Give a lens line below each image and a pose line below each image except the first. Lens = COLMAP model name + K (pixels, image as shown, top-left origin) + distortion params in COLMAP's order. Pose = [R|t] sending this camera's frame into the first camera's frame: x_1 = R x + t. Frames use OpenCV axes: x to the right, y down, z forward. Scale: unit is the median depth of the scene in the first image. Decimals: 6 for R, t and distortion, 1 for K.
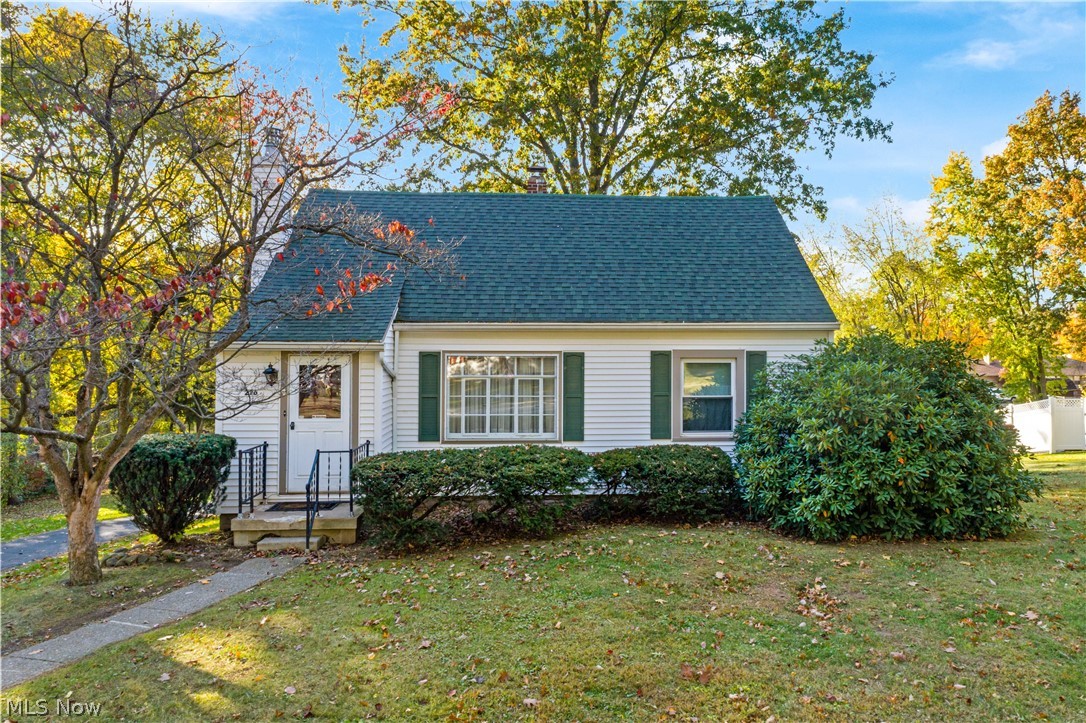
lens RADIAL K [[753.8, 0, 621.2], [0, 753.8, 324.9], [0, 0, 1]] dist [-0.003621, 0.001913]
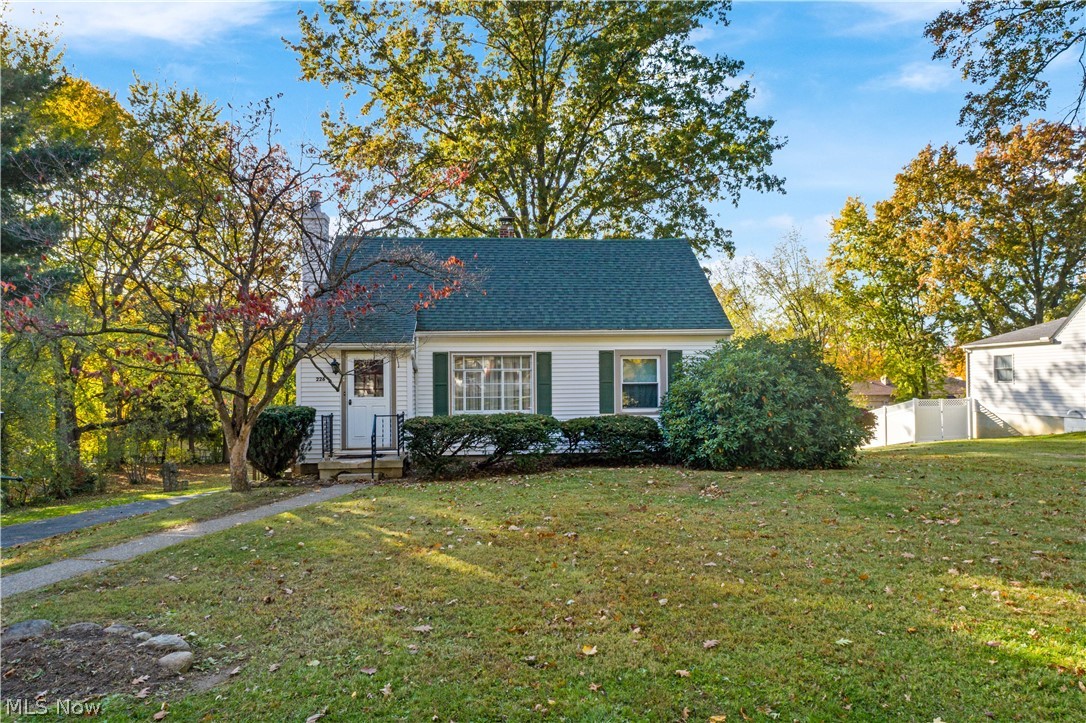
lens RADIAL K [[752.5, 0, 543.0], [0, 752.5, 361.5], [0, 0, 1]] dist [-0.006240, -0.000883]
pose [[0.999958, -0.006770, -0.006140, -0.030294], [0.006736, 0.999962, -0.005568, 0.033314], [0.006177, 0.005526, 0.999966, -0.212074]]
